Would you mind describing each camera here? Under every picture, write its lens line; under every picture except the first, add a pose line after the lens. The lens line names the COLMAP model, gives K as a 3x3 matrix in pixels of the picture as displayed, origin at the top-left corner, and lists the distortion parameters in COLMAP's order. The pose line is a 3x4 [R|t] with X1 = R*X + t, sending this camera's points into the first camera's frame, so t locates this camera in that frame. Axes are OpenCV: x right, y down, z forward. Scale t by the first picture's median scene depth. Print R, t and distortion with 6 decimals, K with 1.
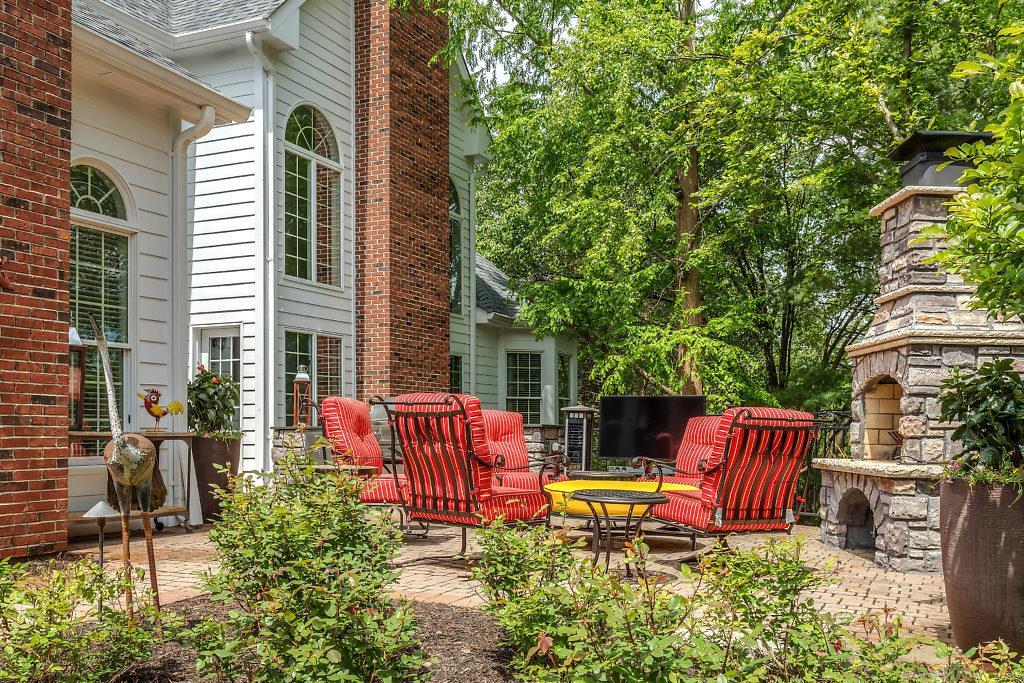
lens RADIAL K [[984.9, 0, 529.8], [0, 984.9, 407.7], [0, 0, 1]] dist [0.015155, 0.000000]
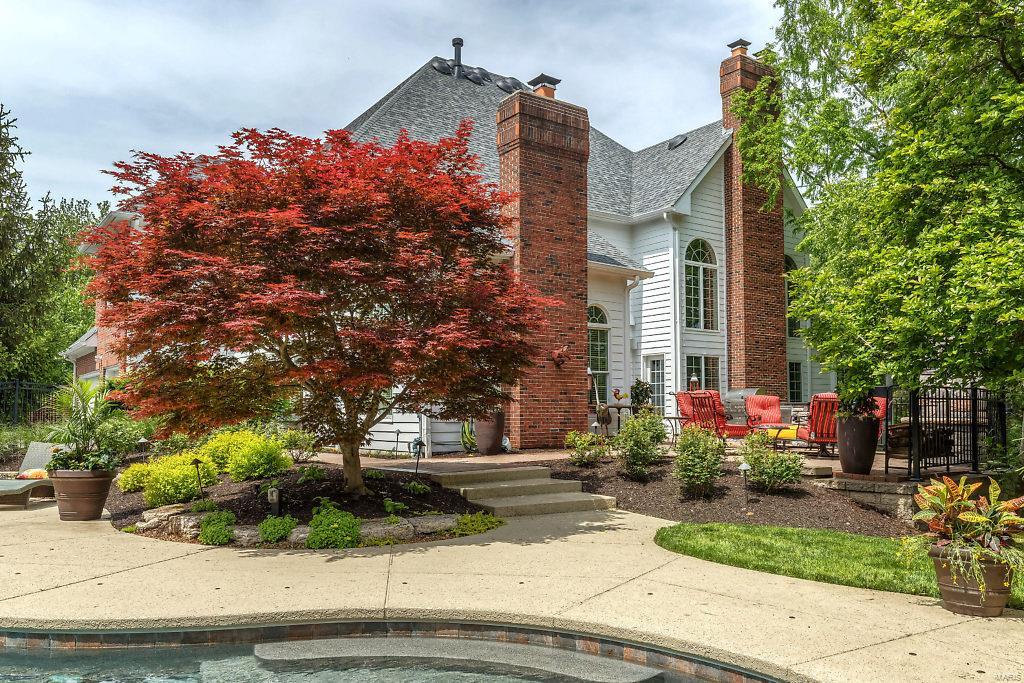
lens RADIAL K [[817.3, 0, 513.8], [0, 817.3, 342.1], [0, 0, 1]] dist [-0.003529, -0.000370]
pose [[0.863079, -0.039282, -0.503540, 0.275293], [0.008537, 0.997963, -0.063220, -0.004136], [0.504997, 0.050265, 0.861656, -0.582597]]
